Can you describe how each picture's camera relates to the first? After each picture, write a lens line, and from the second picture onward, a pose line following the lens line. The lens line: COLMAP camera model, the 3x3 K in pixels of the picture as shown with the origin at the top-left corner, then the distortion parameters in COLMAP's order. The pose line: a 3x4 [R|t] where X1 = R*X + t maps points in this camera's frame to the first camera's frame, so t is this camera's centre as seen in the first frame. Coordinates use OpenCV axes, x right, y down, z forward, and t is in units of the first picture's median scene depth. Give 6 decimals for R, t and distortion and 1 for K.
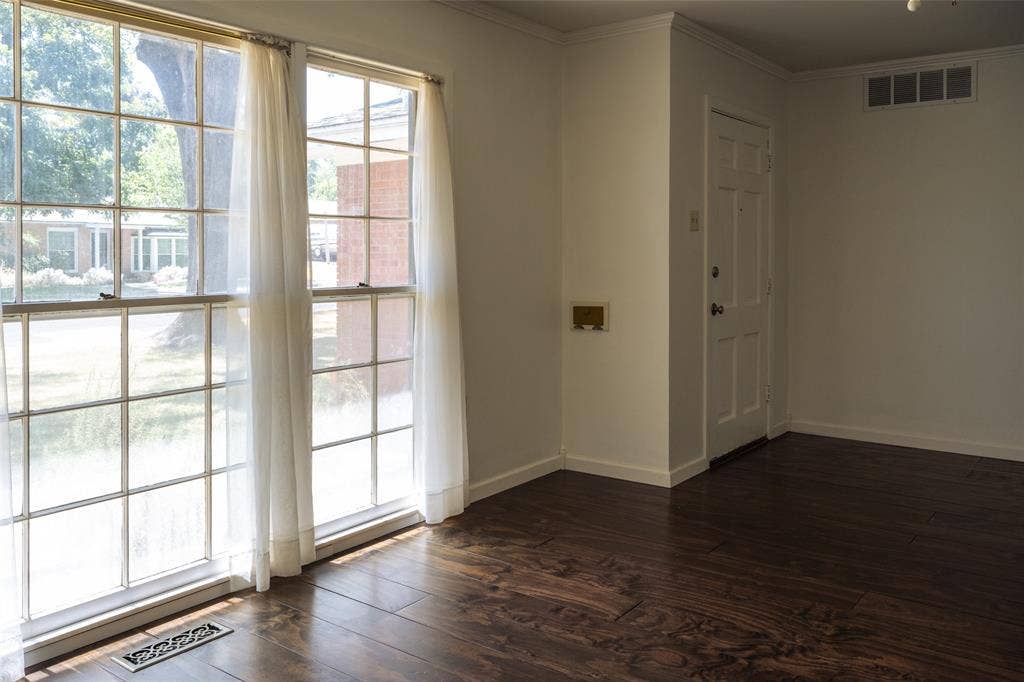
lens RADIAL K [[840.7, 0, 515.4], [0, 840.7, 249.2], [0, 0, 1]] dist [0.000117, -0.002021]
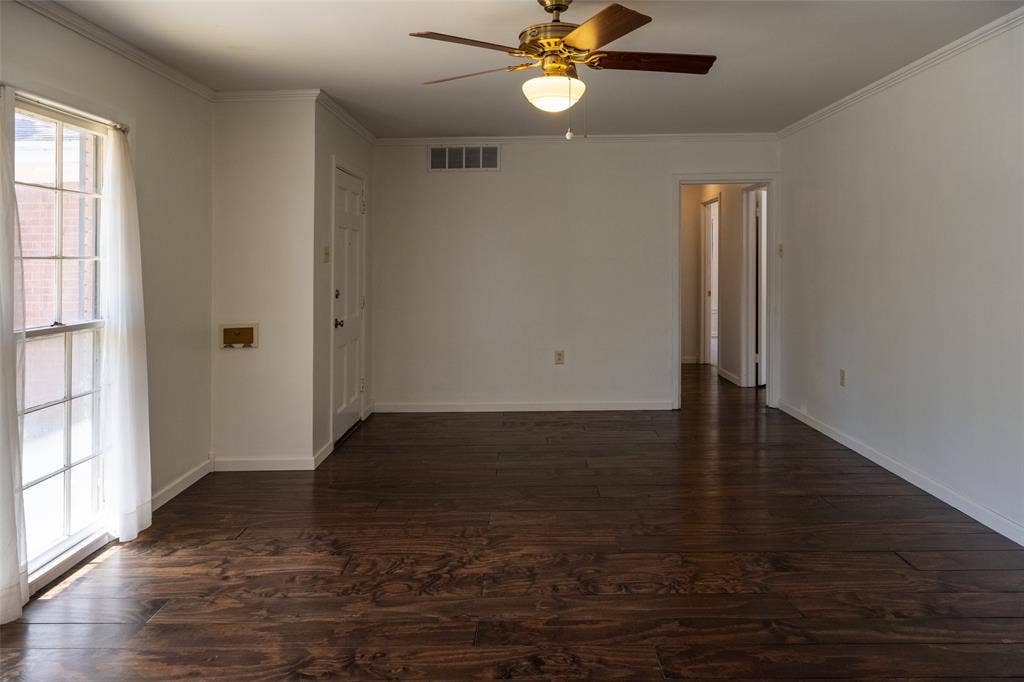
lens RADIAL K [[703.3, 0, 519.6], [0, 703.3, 263.5], [0, 0, 1]] dist [0.002328, -0.000555]
pose [[0.810618, -0.010395, 0.585483, -0.223781], [0.009641, 0.999944, 0.004407, -0.029049], [-0.585495, 0.002072, 0.810673, -0.027758]]
